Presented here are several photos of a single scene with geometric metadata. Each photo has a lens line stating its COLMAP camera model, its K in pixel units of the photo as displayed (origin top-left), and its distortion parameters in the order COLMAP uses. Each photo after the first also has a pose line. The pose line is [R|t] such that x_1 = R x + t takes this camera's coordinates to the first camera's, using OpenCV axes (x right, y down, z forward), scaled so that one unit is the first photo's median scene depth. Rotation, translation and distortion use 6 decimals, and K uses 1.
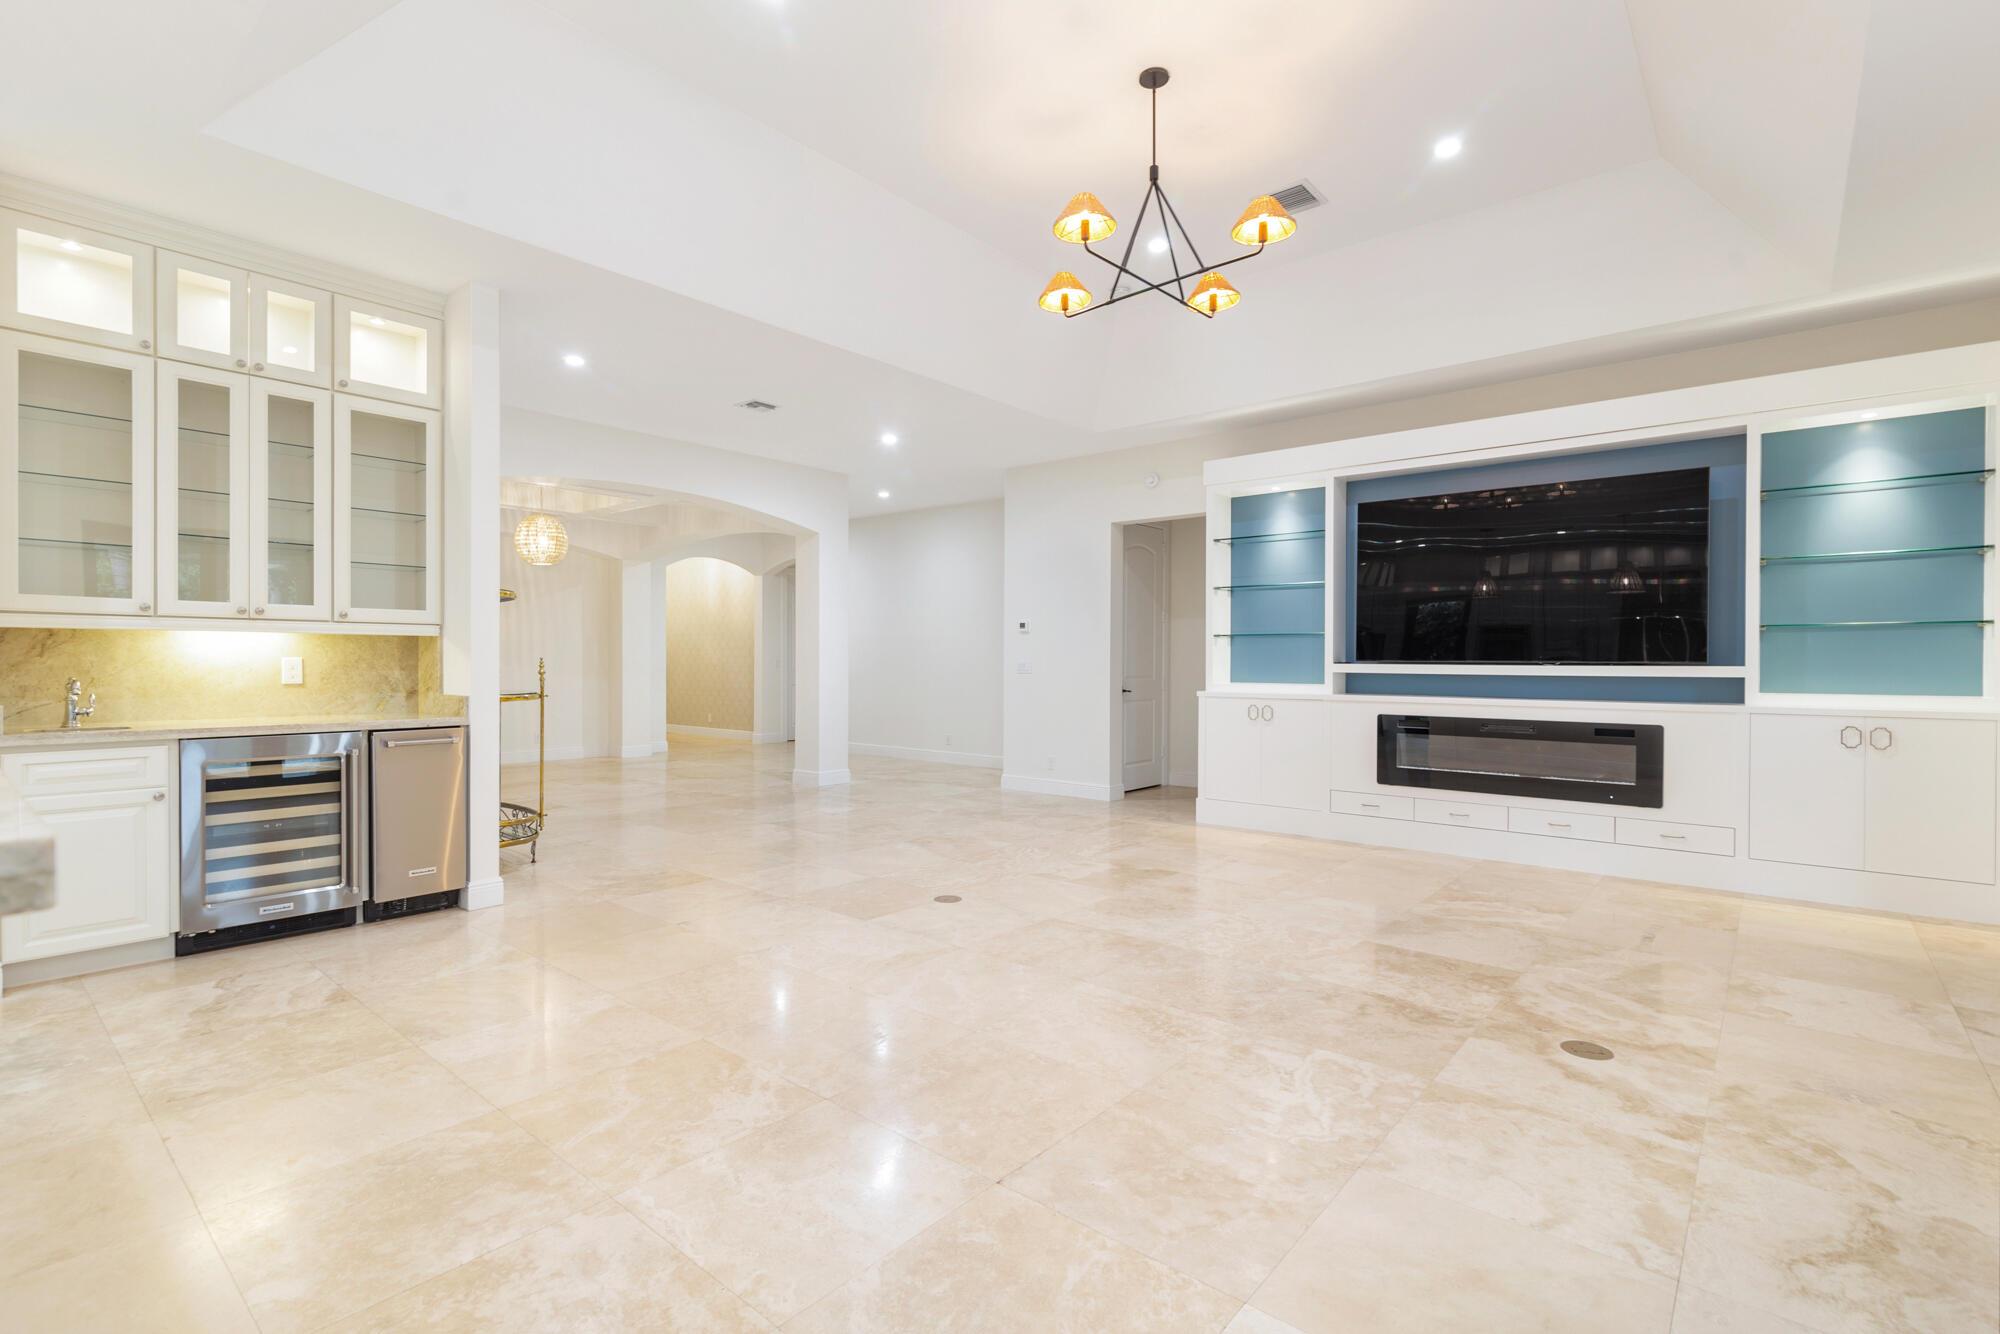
lens RADIAL K [[915.8, 0, 992.3], [0, 915.8, 673.1], [0, 0, 1]] dist [0.003829, -0.001180]
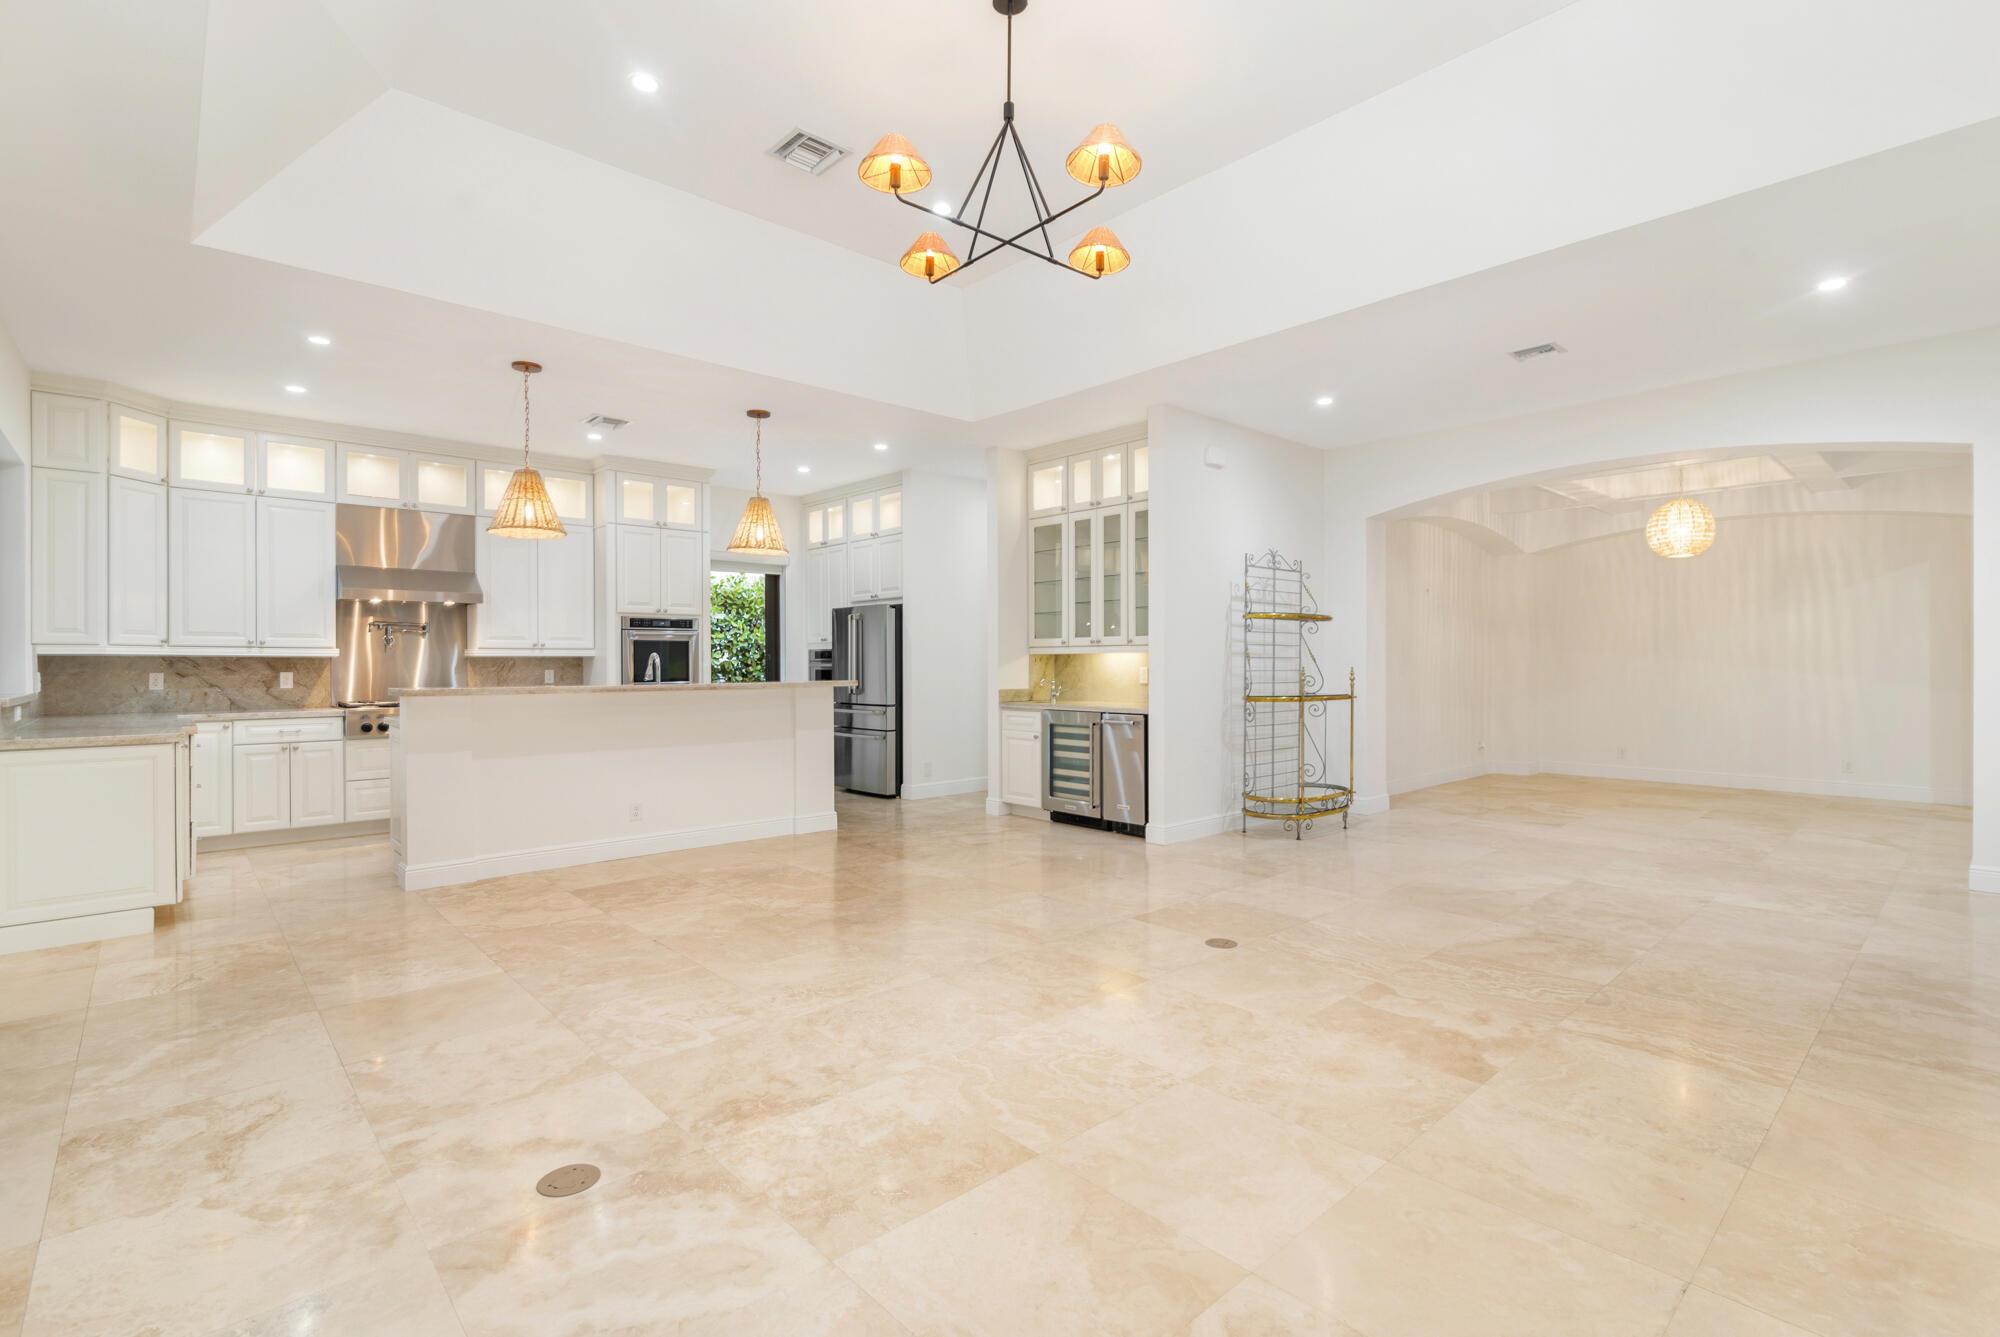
lens RADIAL K [[915.8, 0, 1000.0], [0, 915.8, 663.2], [0, 0, 1]] dist [0.003829, -0.001180]
pose [[-0.118280, -0.003799, -0.992973, 1.126825], [-0.010871, 0.999938, -0.002531, -0.021810], [0.992921, 0.010495, -0.118314, 1.186949]]
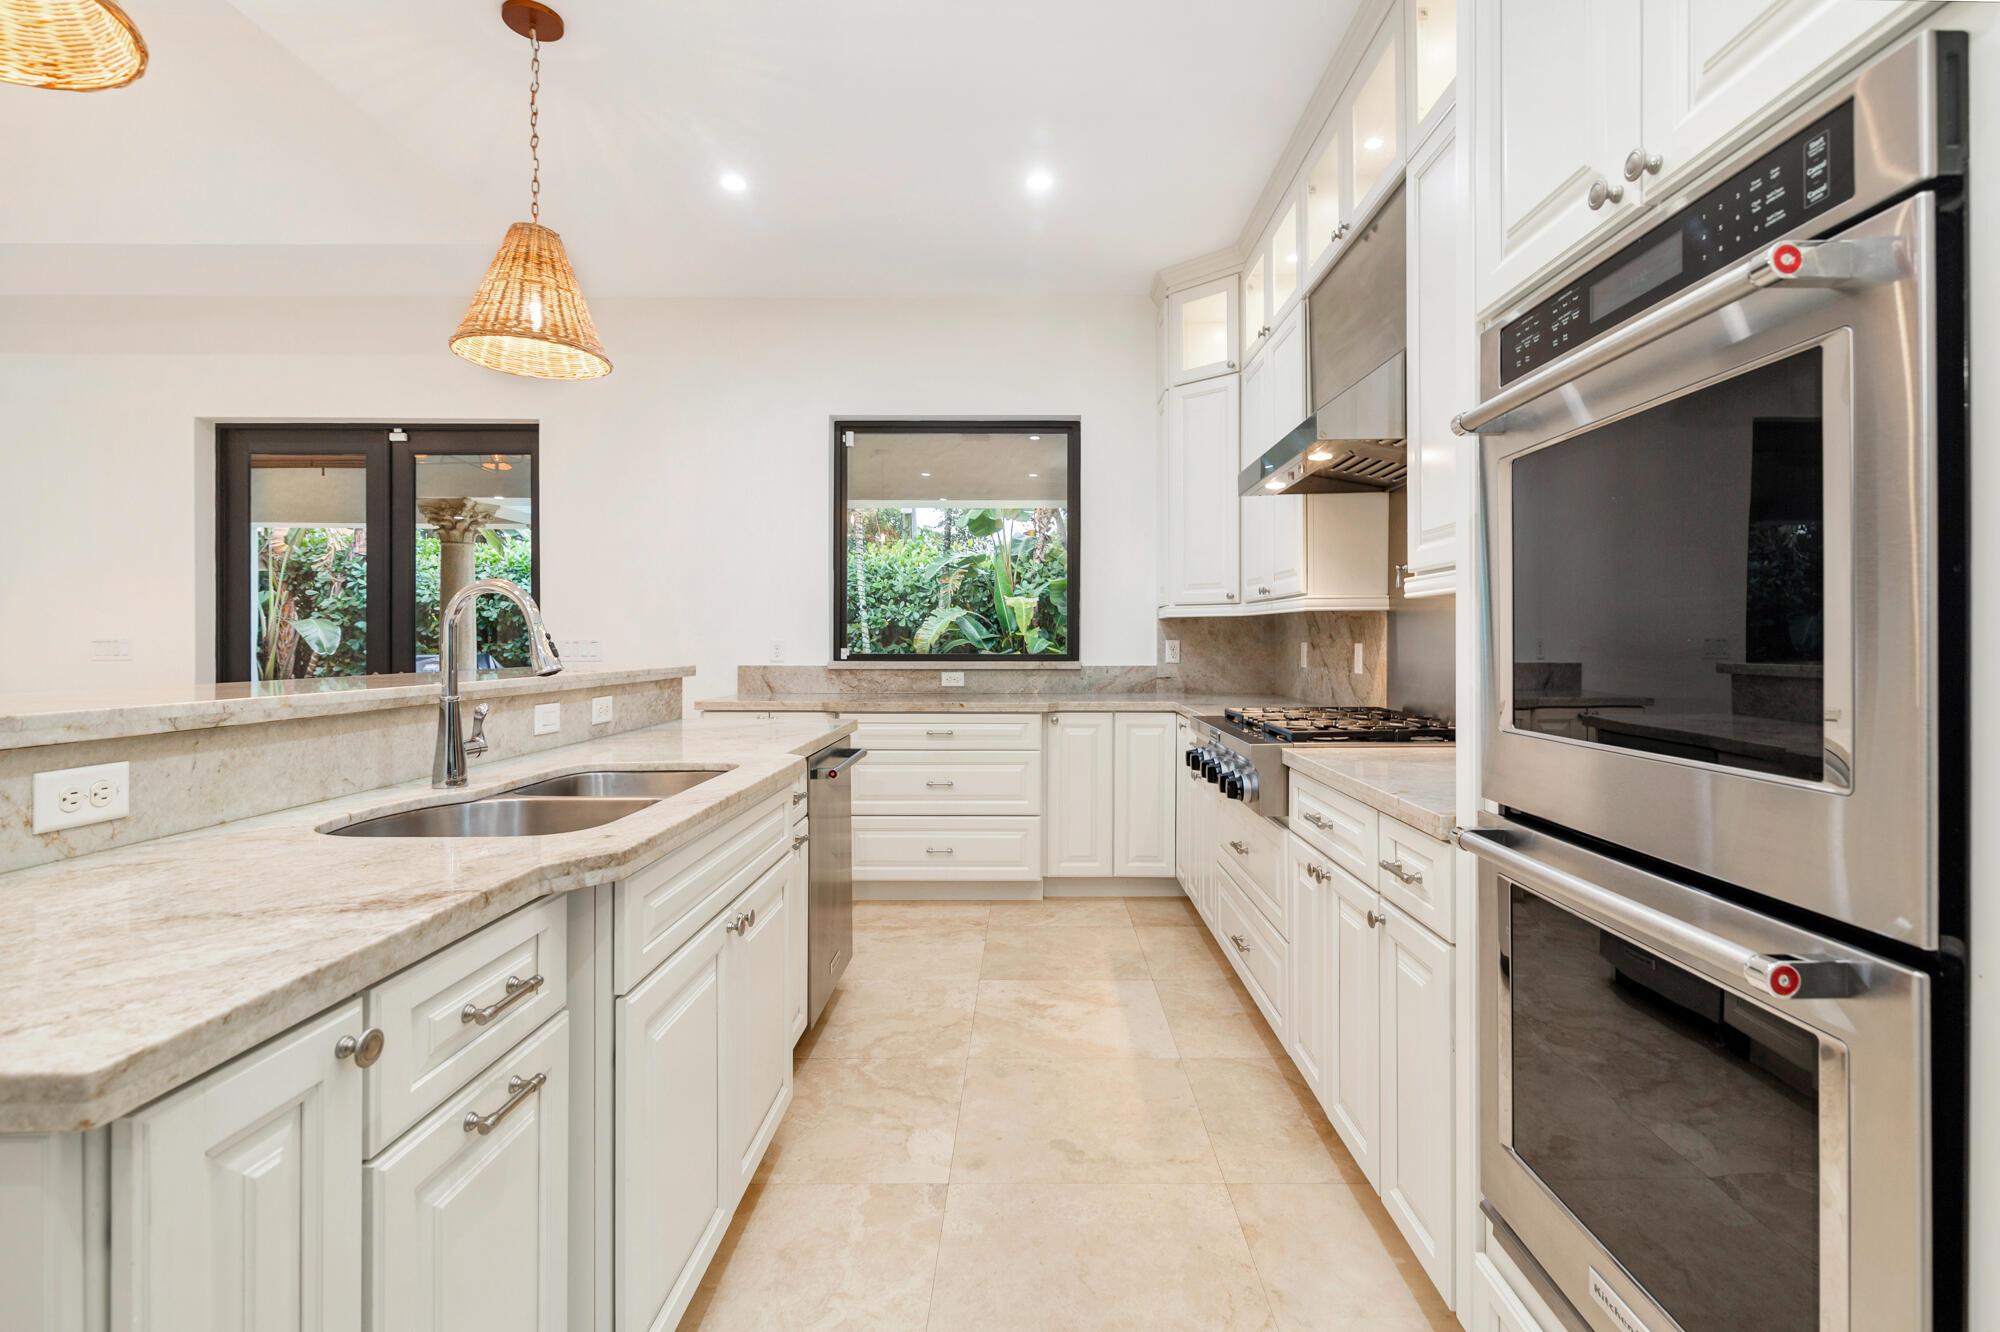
lens RADIAL K [[915.8, 0, 1049.1], [0, 915.8, 637.2], [0, 0, 1]] dist [0.003829, -0.001180]
pose [[-0.662077, -0.001867, 0.749433, -1.176835], [0.009602, 0.999894, 0.010973, -0.011770], [-0.749374, 0.014461, -0.661989, 0.388026]]
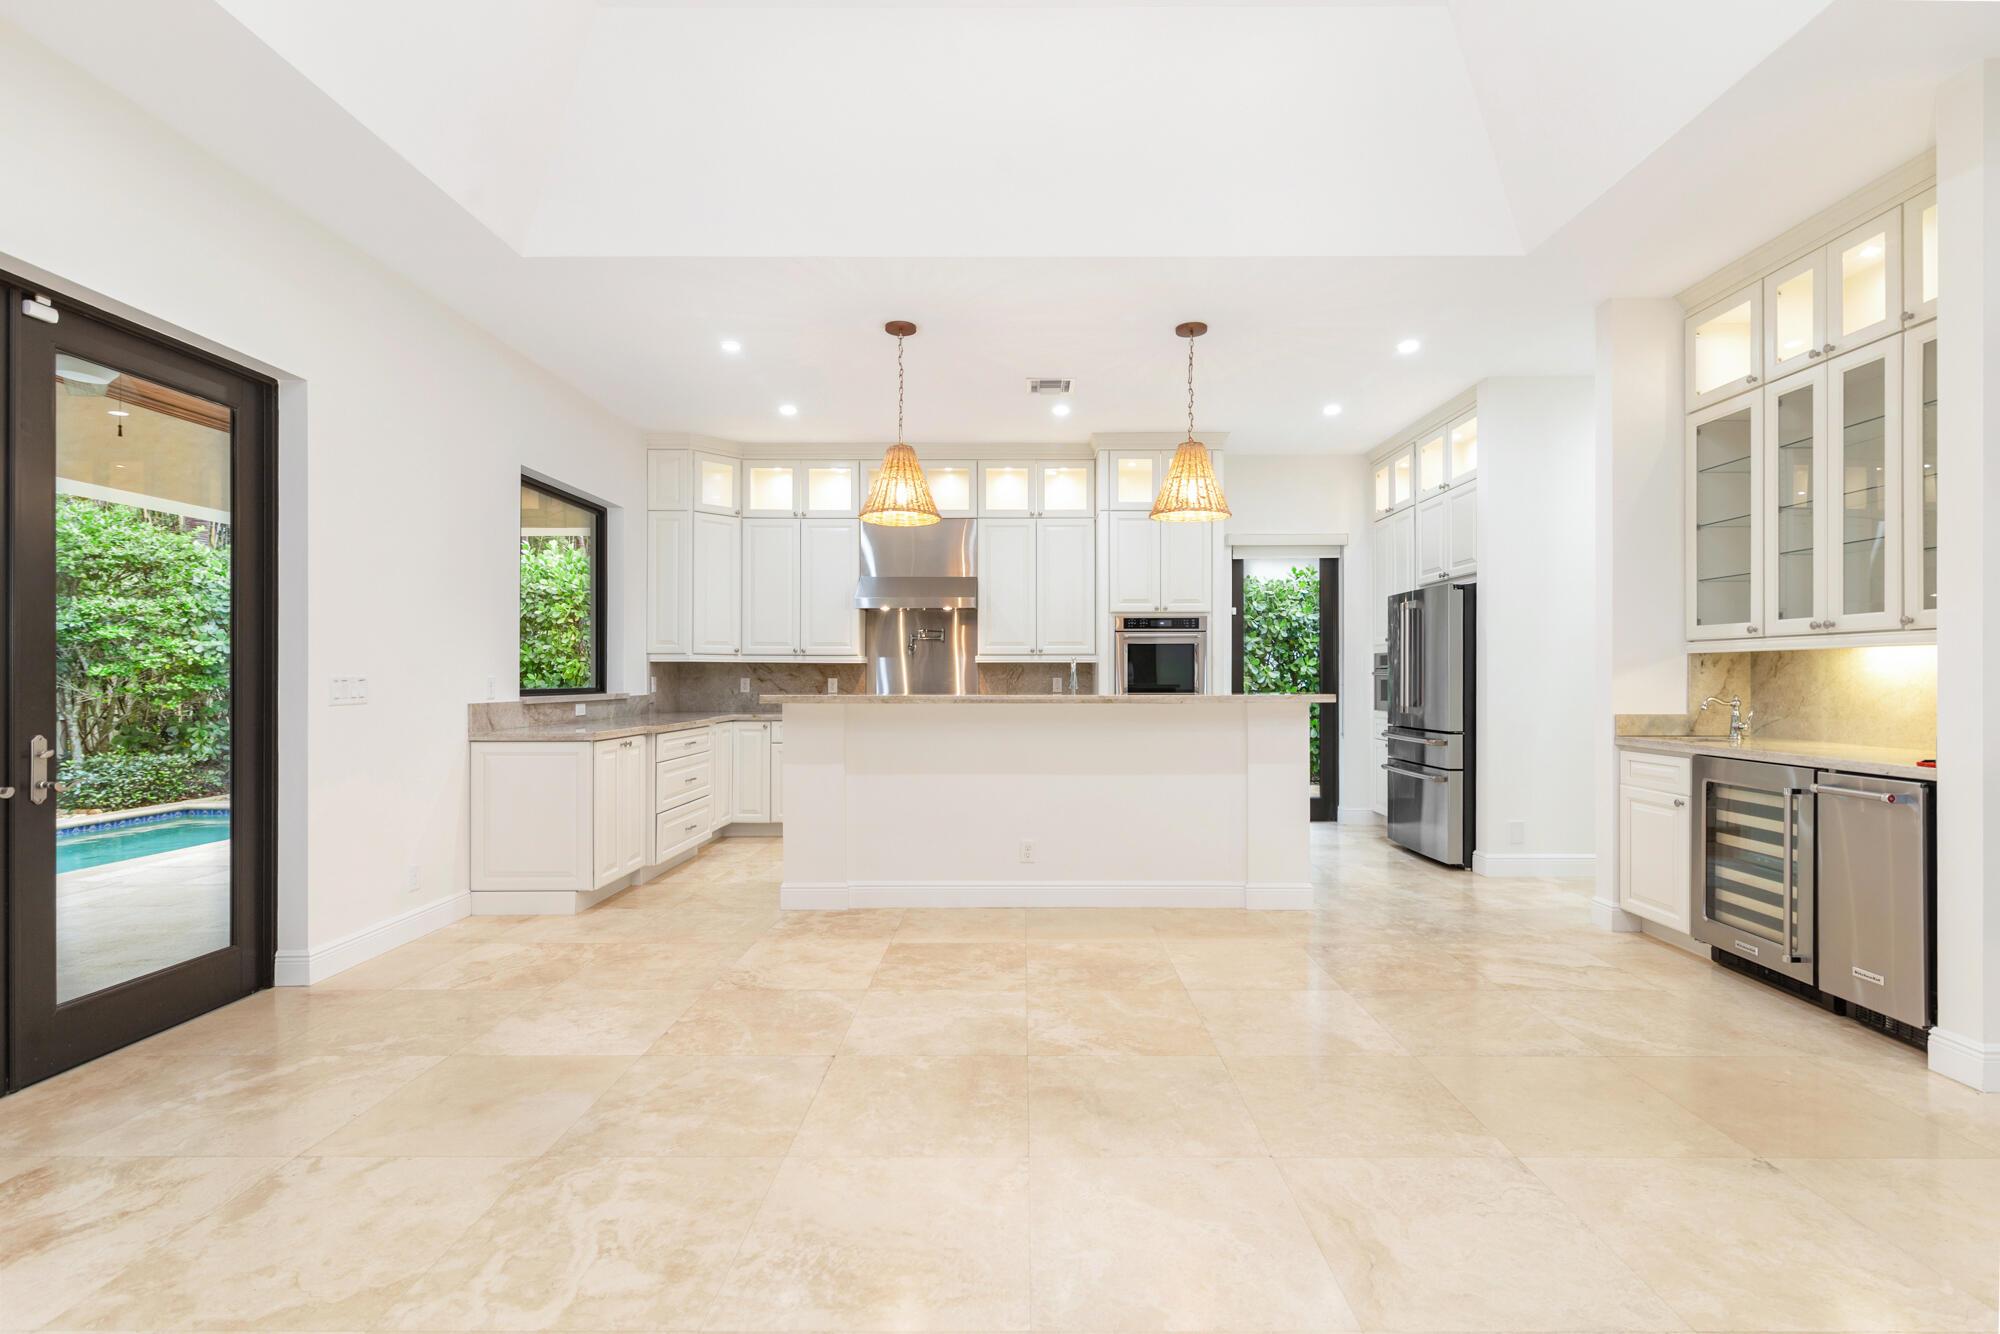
lens RADIAL K [[915.2, 0, 1022.9], [0, 915.2, 673.4], [0, 0, 1]] dist [0.005531, -0.002971]
pose [[-0.757399, -0.006247, -0.652922, 0.422096], [-0.012400, 0.999912, 0.004818, -0.017677], [0.652834, 0.011746, -0.757410, 1.351589]]
